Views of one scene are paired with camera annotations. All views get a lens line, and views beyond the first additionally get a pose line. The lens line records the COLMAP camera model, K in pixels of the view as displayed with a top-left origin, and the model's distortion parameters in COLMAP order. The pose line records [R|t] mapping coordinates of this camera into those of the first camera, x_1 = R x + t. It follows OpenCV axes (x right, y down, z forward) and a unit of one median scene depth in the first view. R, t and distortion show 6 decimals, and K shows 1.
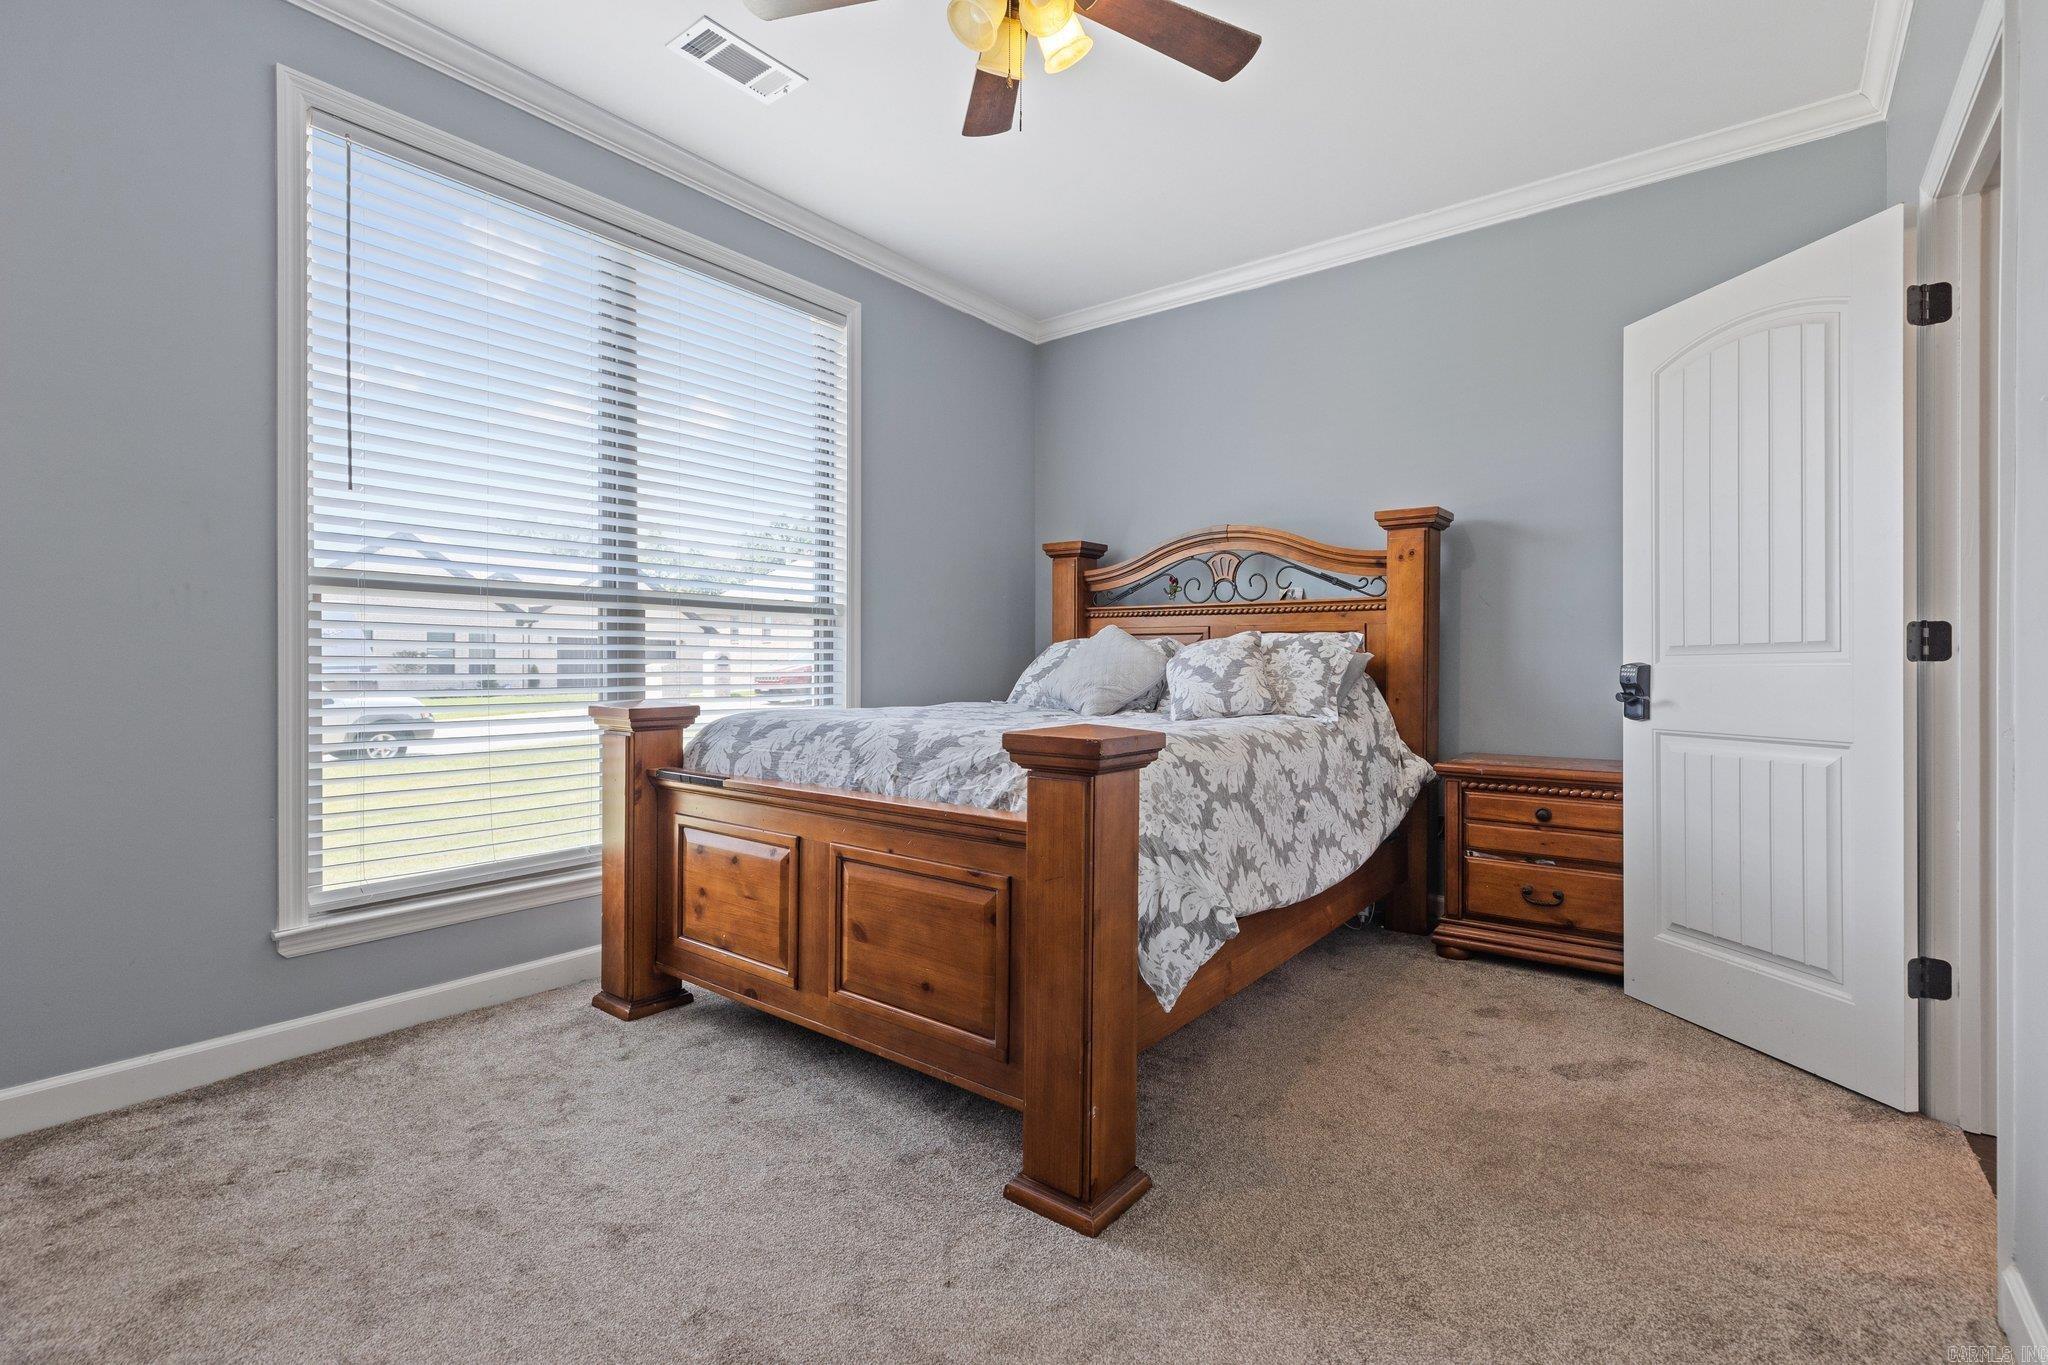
lens RADIAL K [[921.0, 0, 1024.0], [0, 921.0, 670.3], [0, 0, 1]] dist [0.007622, 0.000860]
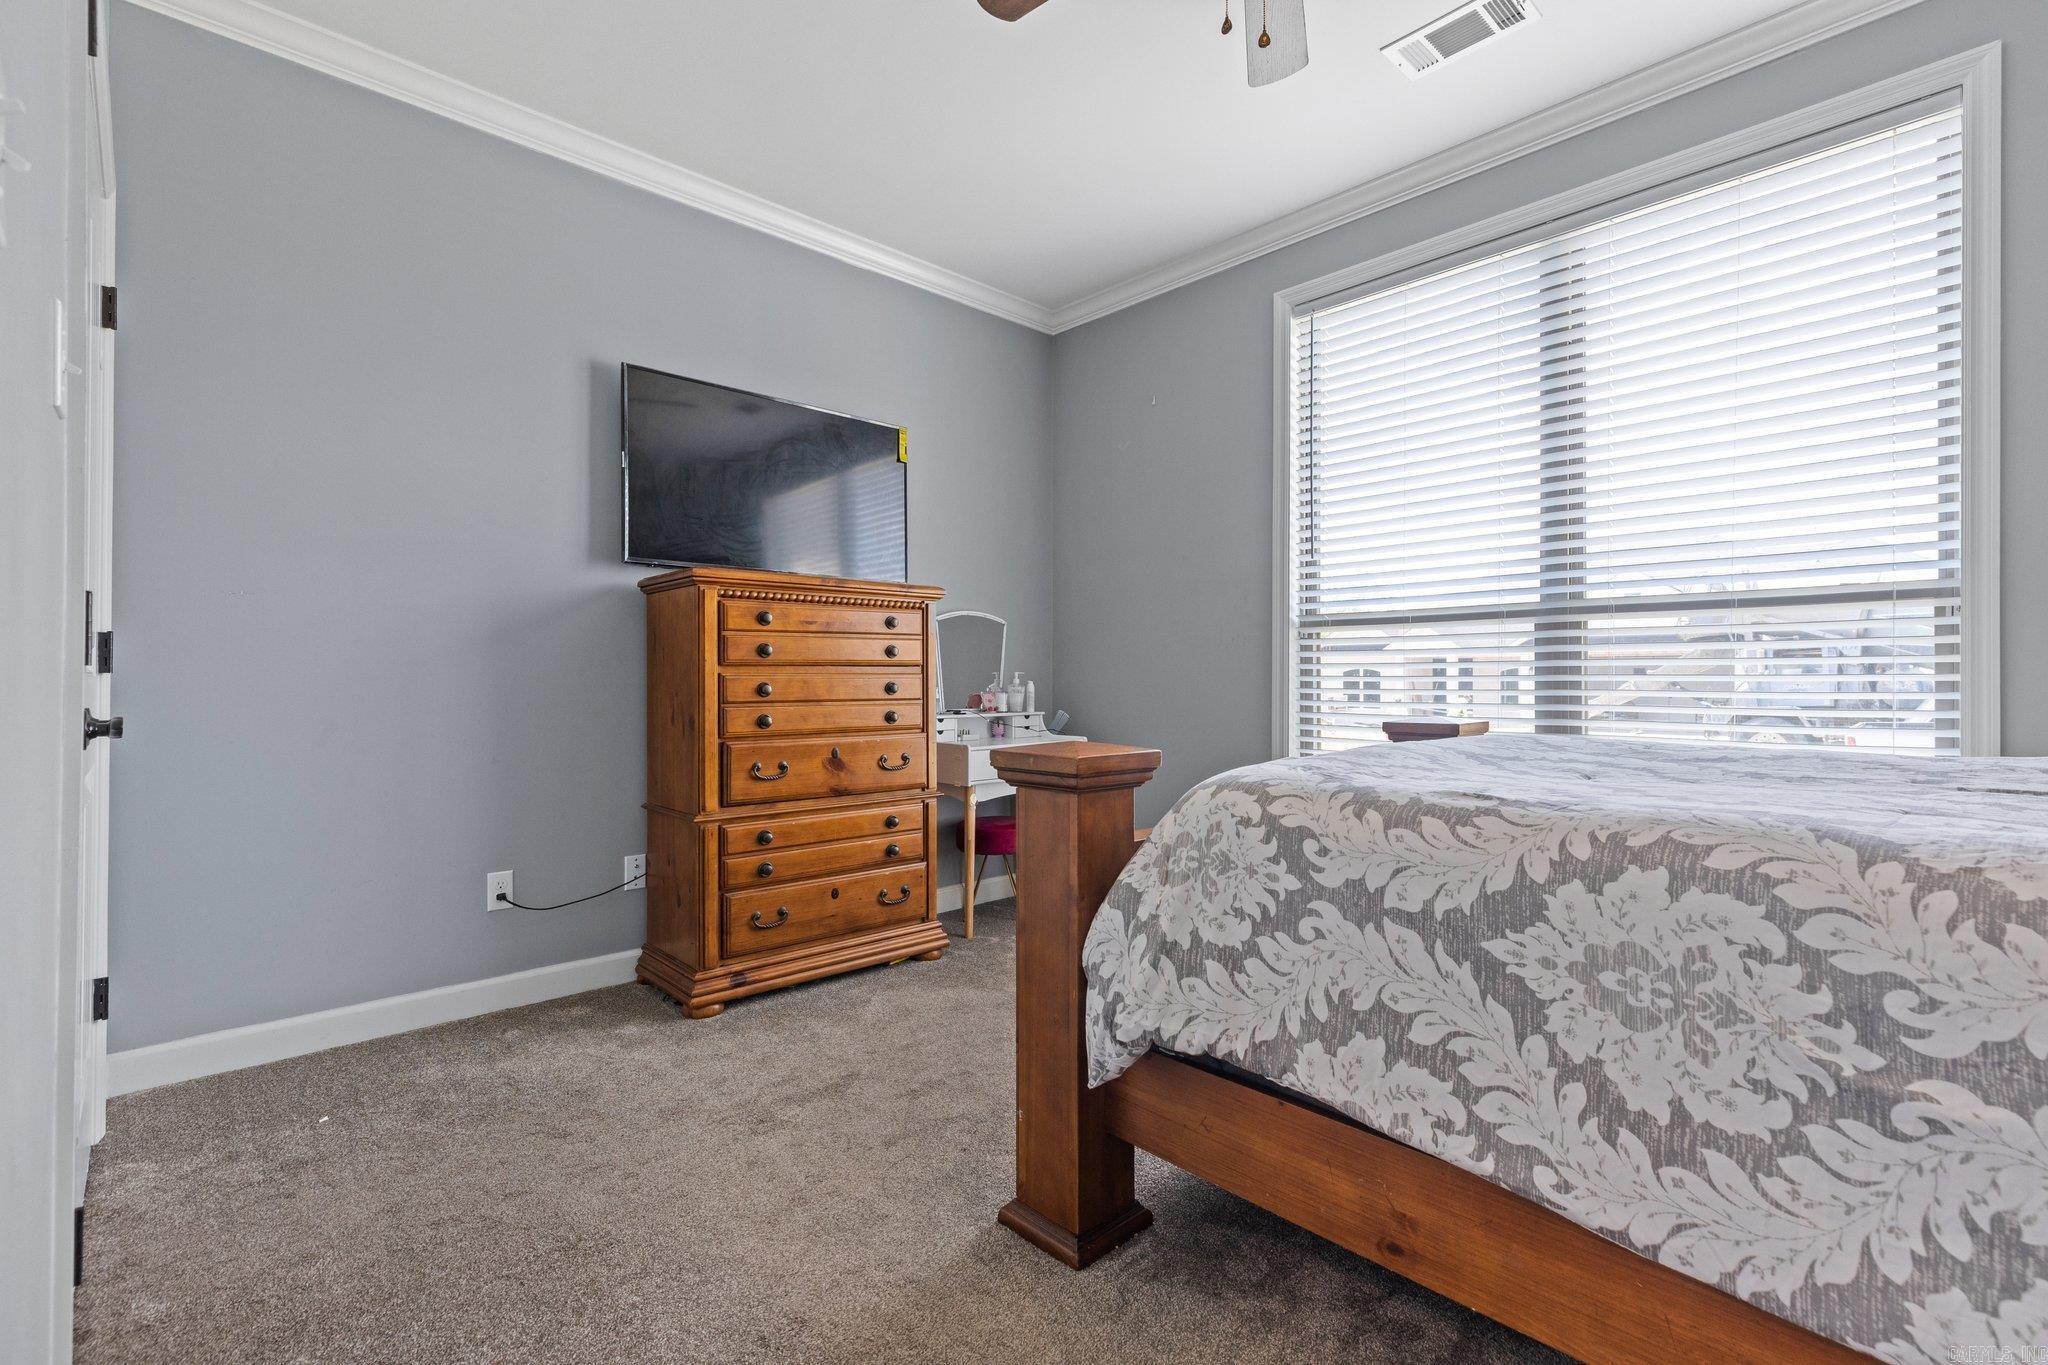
lens RADIAL K [[921.0, 0, 1023.4], [0, 921.0, 679.8], [0, 0, 1]] dist [0.007622, 0.000860]
pose [[-0.146341, -0.004327, -0.989225, 0.584105], [-0.006695, 0.999972, -0.003383, -0.001372], [0.989211, 0.006128, -0.146366, 0.615098]]
